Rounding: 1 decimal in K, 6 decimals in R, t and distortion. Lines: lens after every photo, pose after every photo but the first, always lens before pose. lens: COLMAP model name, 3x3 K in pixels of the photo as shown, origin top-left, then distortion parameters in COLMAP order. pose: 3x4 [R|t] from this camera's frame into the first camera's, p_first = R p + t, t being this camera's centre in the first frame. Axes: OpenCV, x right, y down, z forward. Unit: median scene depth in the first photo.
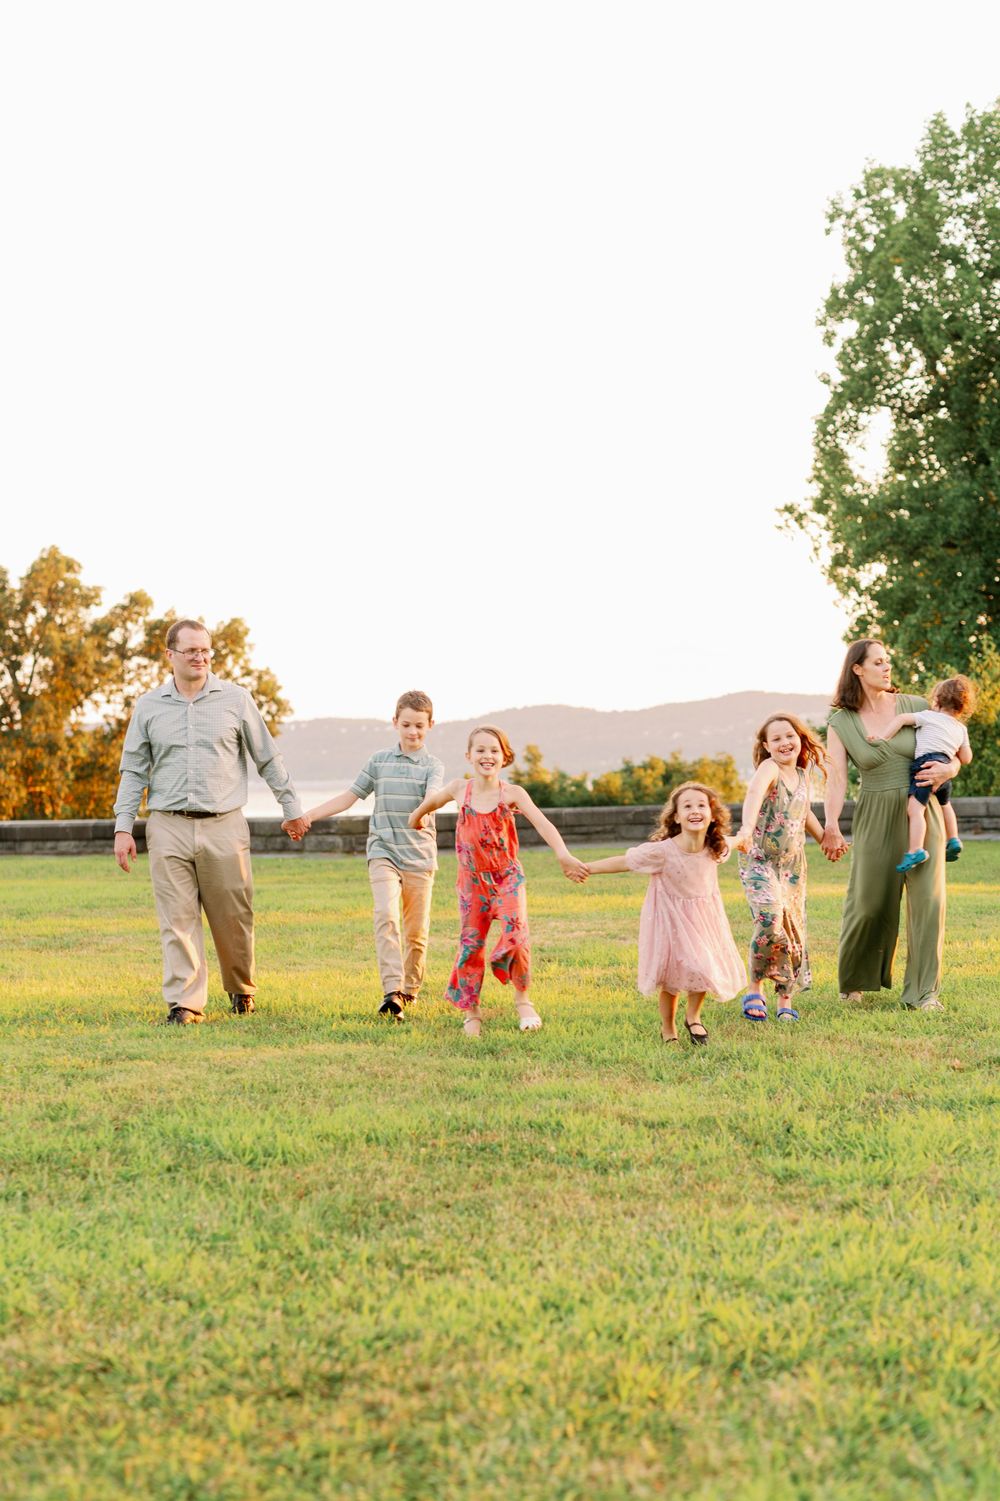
lens RADIAL K [[2843.7, 0, 502.5], [0, 2843.7, 755.8], [0, 0, 1]] dist [0.342929, 0.000000]
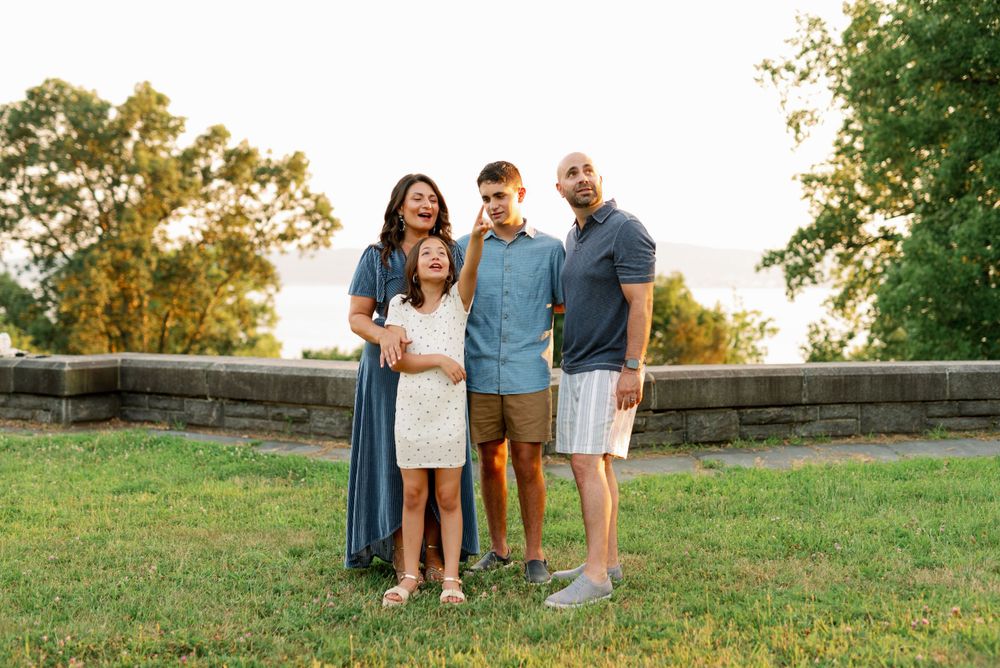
lens RADIAL K [[1492.5, 0, 499.0], [0, 1492.5, 331.8], [0, 0, 1]] dist [0.137609, 0.000000]
pose [[0.998865, 0.023988, 0.041153, -0.032312], [-0.025632, 0.998875, 0.039892, 0.002079], [-0.040150, -0.040902, 0.998356, 0.354741]]
